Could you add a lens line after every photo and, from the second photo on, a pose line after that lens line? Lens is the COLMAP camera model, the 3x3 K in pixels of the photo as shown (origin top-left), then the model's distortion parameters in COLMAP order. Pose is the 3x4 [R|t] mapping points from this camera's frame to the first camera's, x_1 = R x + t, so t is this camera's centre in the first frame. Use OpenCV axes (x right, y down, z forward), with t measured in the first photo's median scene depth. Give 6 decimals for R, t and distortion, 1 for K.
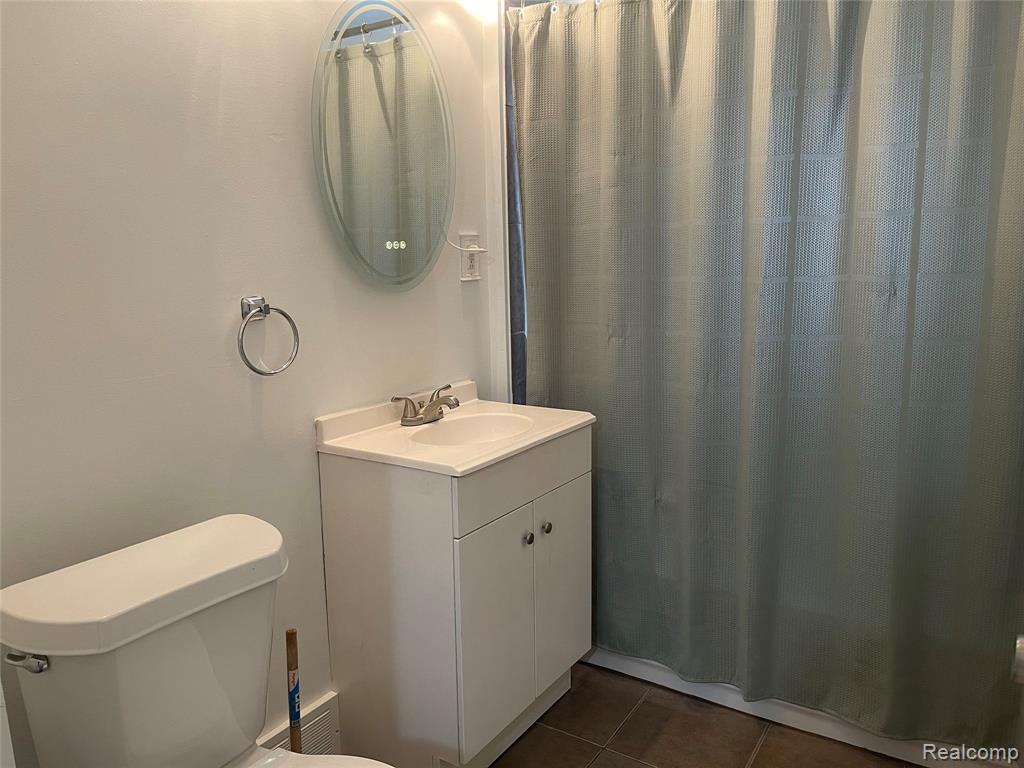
lens RADIAL K [[769.9, 0, 513.5], [0, 769.9, 386.8], [0, 0, 1]] dist [0.061383, -0.080745]
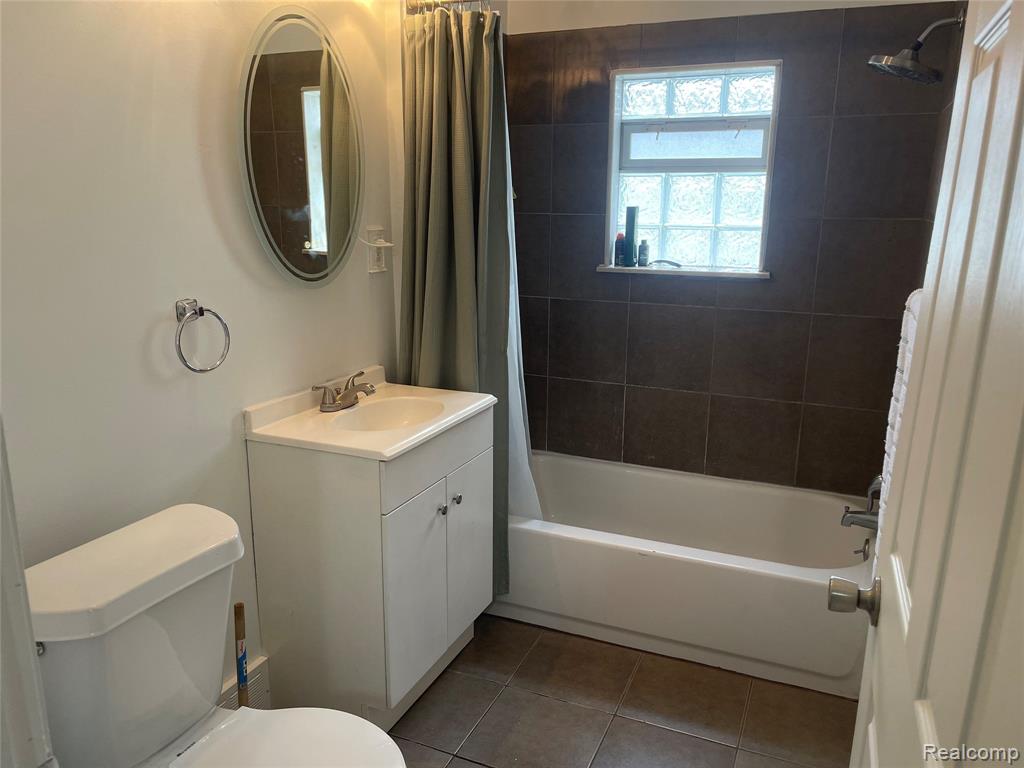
lens RADIAL K [[769.9, 0, 512.0], [0, 769.9, 384.9], [0, 0, 1]] dist [0.061383, -0.080745]
pose [[0.984787, -0.017398, 0.172894, -0.069906], [0.007931, 0.998439, 0.055295, -0.046267], [-0.173586, -0.053083, 0.983387, -0.114311]]
